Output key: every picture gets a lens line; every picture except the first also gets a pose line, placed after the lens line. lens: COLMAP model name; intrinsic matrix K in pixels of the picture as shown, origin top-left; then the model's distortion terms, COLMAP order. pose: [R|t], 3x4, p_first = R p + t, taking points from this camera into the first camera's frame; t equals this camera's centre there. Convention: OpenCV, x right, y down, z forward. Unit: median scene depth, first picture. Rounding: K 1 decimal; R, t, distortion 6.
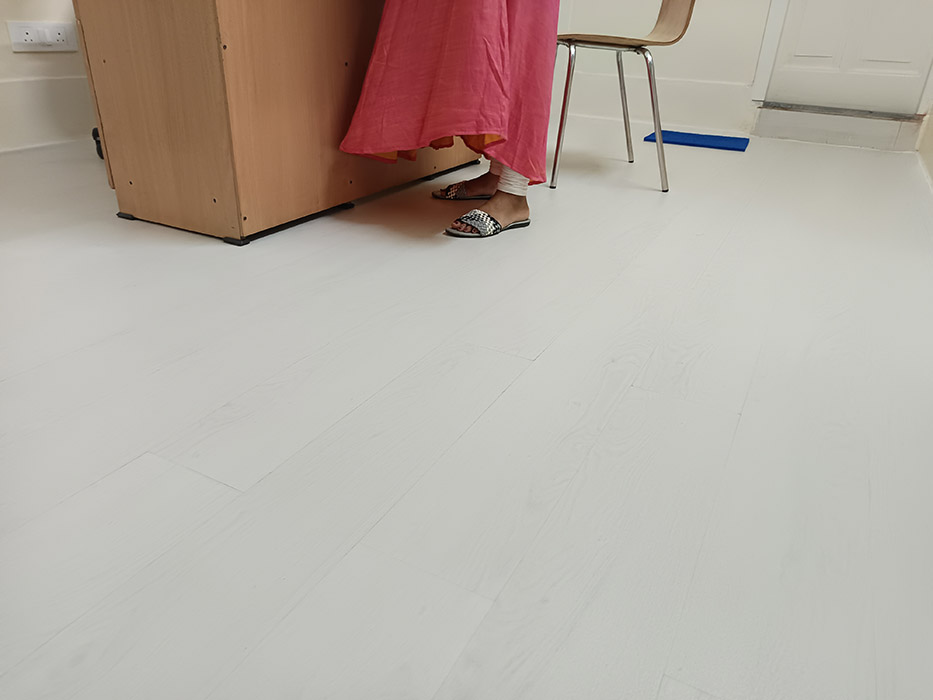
lens RADIAL K [[646.7, 0, 466.5], [0, 646.7, 350.0], [0, 0, 1]] dist [-0.006492, 0.002804]
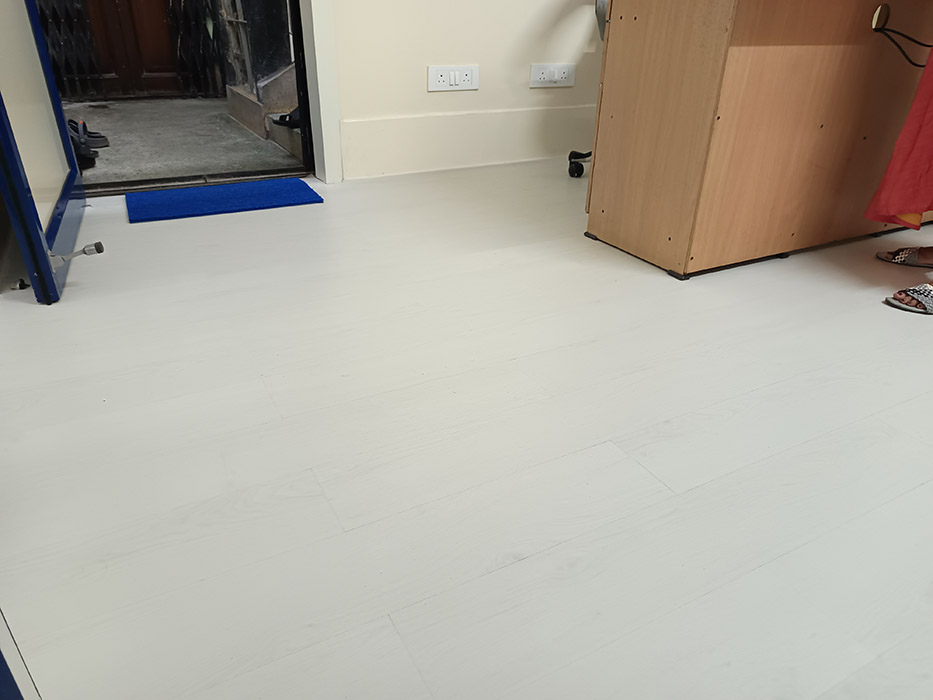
lens RADIAL K [[646.7, 0, 466.5], [0, 646.7, 350.0], [0, 0, 1]] dist [-0.006492, 0.002804]
pose [[0.828770, 0.240436, -0.505303, -0.046305], [-0.237239, 0.968789, 0.071868, -0.027920], [0.506812, 0.060315, 0.859944, -0.175860]]
